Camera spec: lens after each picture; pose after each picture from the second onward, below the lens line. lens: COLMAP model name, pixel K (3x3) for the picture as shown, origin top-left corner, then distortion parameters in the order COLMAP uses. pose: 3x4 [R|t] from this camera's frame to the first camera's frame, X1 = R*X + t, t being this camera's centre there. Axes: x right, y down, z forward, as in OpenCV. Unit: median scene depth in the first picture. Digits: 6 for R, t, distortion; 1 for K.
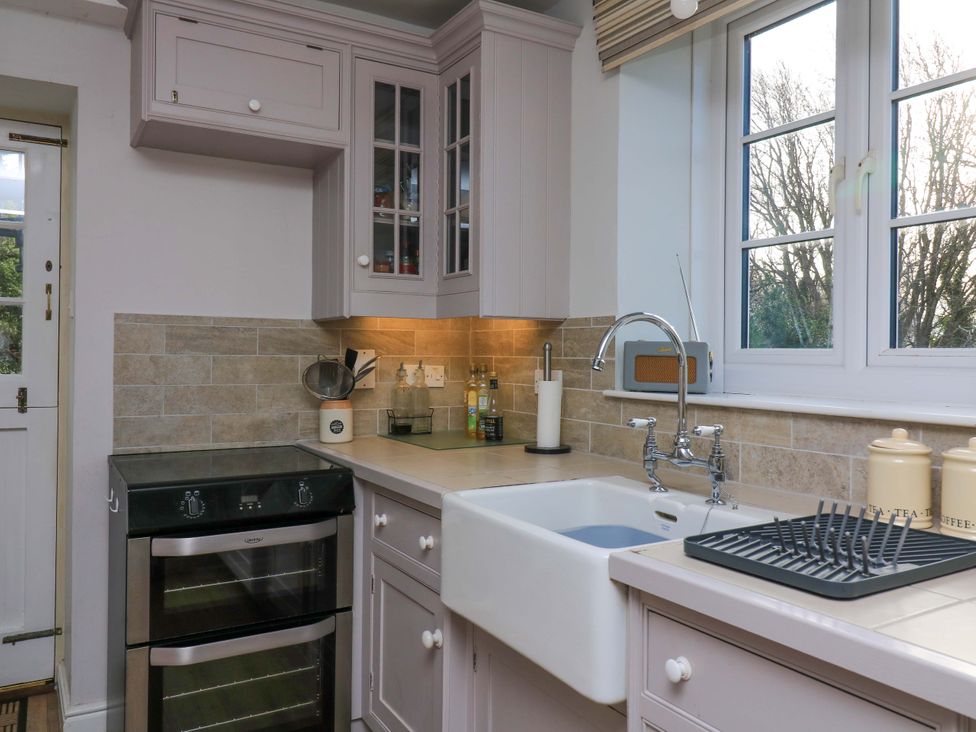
lens RADIAL K [[761.7, 0, 491.3], [0, 761.7, 350.6], [0, 0, 1]] dist [-0.000805, -0.001903]
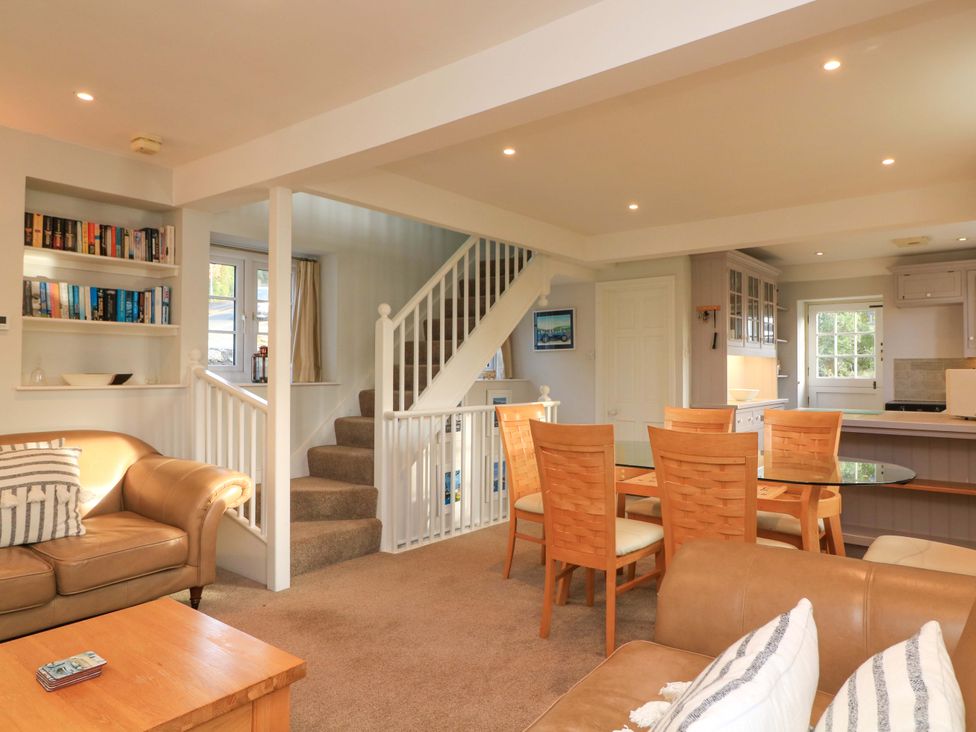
lens RADIAL K [[677.5, 0, 489.5], [0, 677.5, 361.9], [0, 0, 1]] dist [-0.005556, -0.005853]
pose [[0.346487, -0.021867, -0.937800, 1.672189], [0.004761, 0.999756, -0.021553, 0.020751], [0.938043, 0.003003, 0.346507, -1.700048]]
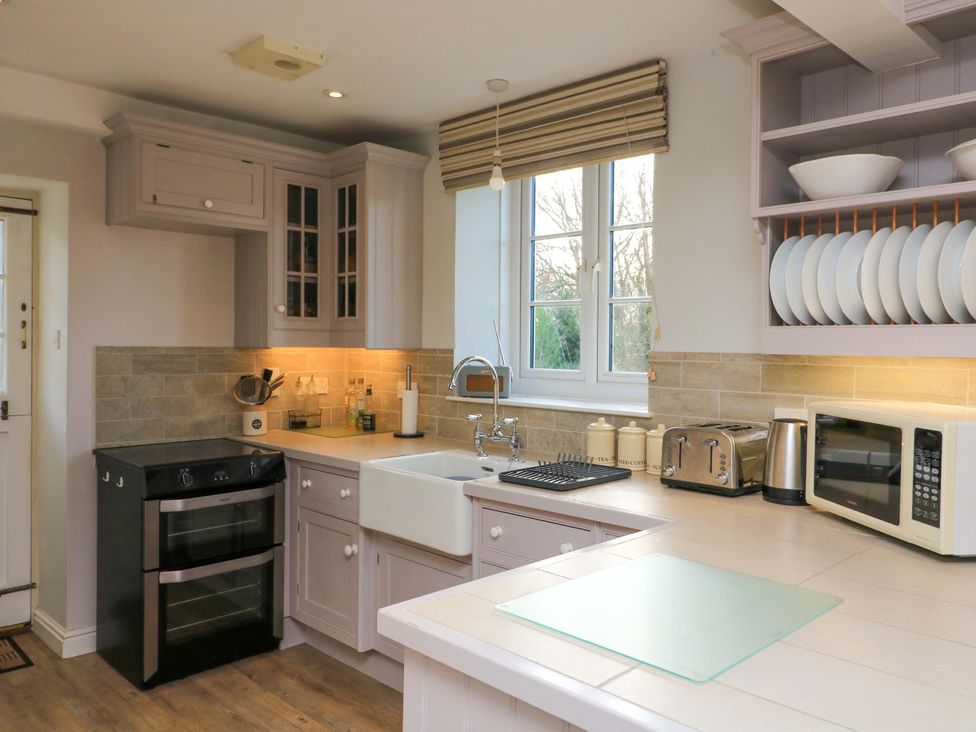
lens RADIAL K [[761.7, 0, 491.3], [0, 761.7, 350.6], [0, 0, 1]] dist [-0.000805, -0.001903]
pose [[0.968611, -0.004303, 0.248542, -0.142156], [0.000474, 0.999880, 0.015466, -0.061806], [-0.248579, -0.014863, 0.968498, -0.507207]]
